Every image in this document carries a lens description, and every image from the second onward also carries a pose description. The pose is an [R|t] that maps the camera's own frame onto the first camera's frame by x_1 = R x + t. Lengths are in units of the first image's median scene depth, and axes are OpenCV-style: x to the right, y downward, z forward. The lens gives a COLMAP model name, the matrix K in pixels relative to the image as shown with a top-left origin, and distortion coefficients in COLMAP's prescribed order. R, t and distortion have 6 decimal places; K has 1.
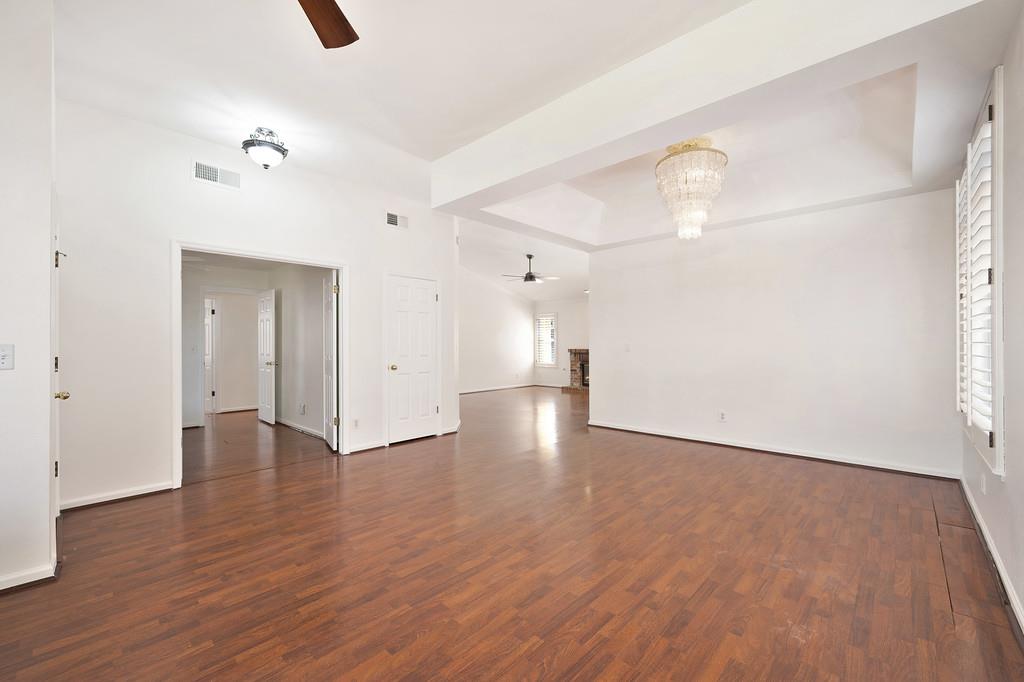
lens RADIAL K [[422.0, 0, 515.2], [0, 422.0, 344.4], [0, 0, 1]] dist [0.002210, 0.000585]
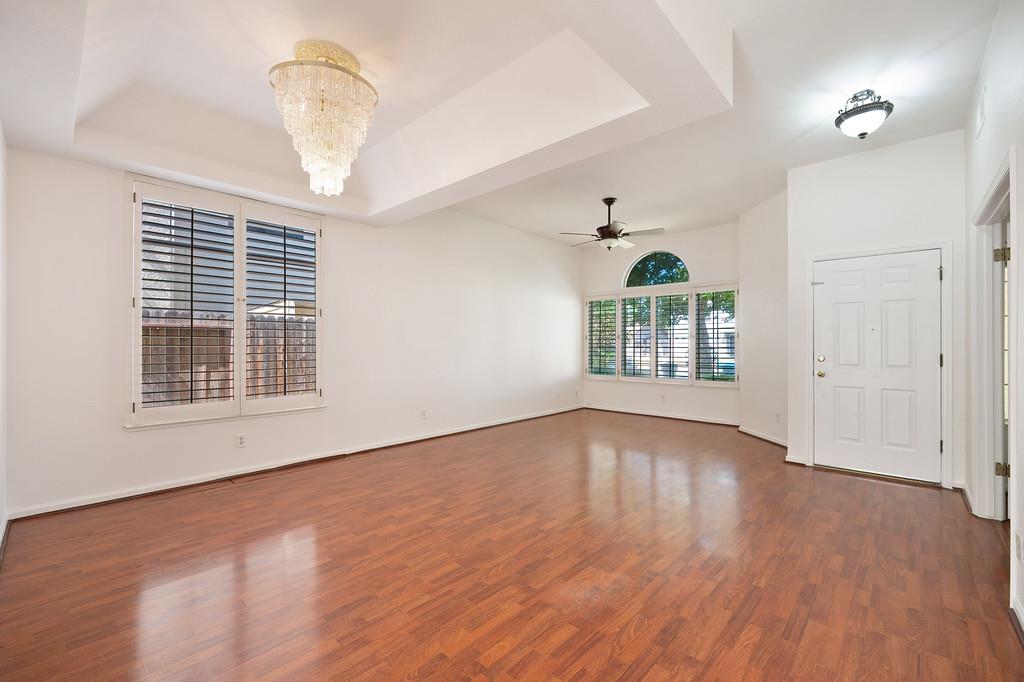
lens RADIAL K [[422.0, 0, 513.6], [0, 422.0, 343.9], [0, 0, 1]] dist [0.002210, 0.000585]
pose [[-0.999988, 0.003870, -0.002985, 0.128518], [0.003879, 0.999989, -0.002820, -0.001353], [0.002974, -0.002832, -0.999992, 2.009388]]
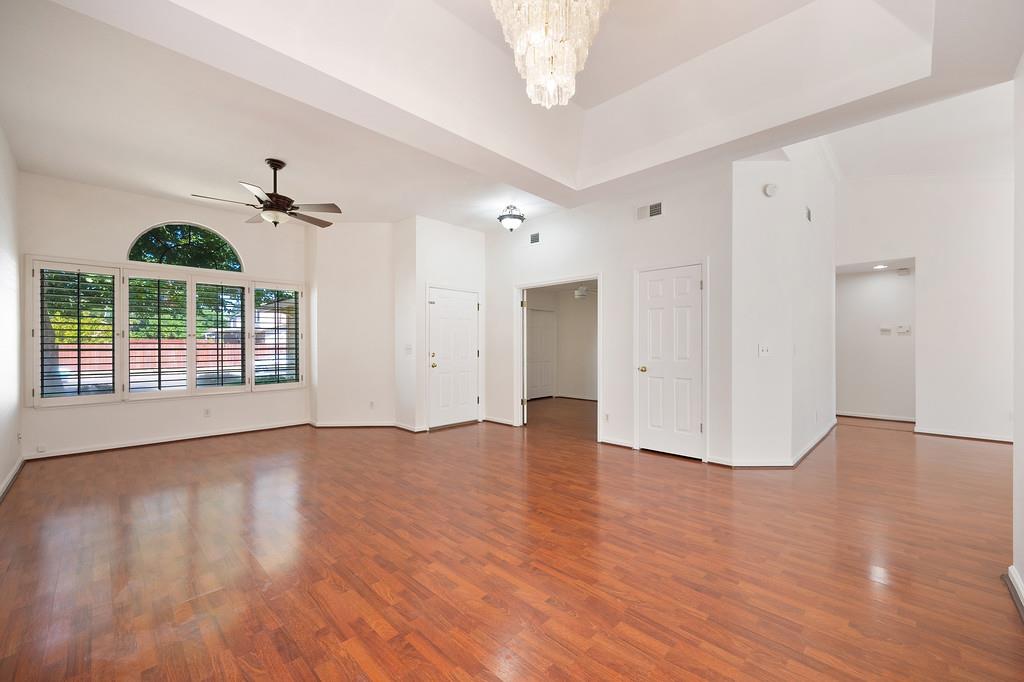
lens RADIAL K [[408.8, 0, 520.3], [0, 408.8, 345.3], [0, 0, 1]] dist [0.001563, -0.000715]
pose [[-0.022084, 0.004905, -0.999744, 0.988834], [0.002636, 0.999985, 0.004848, -0.005404], [0.999753, -0.002528, -0.022097, 1.158500]]
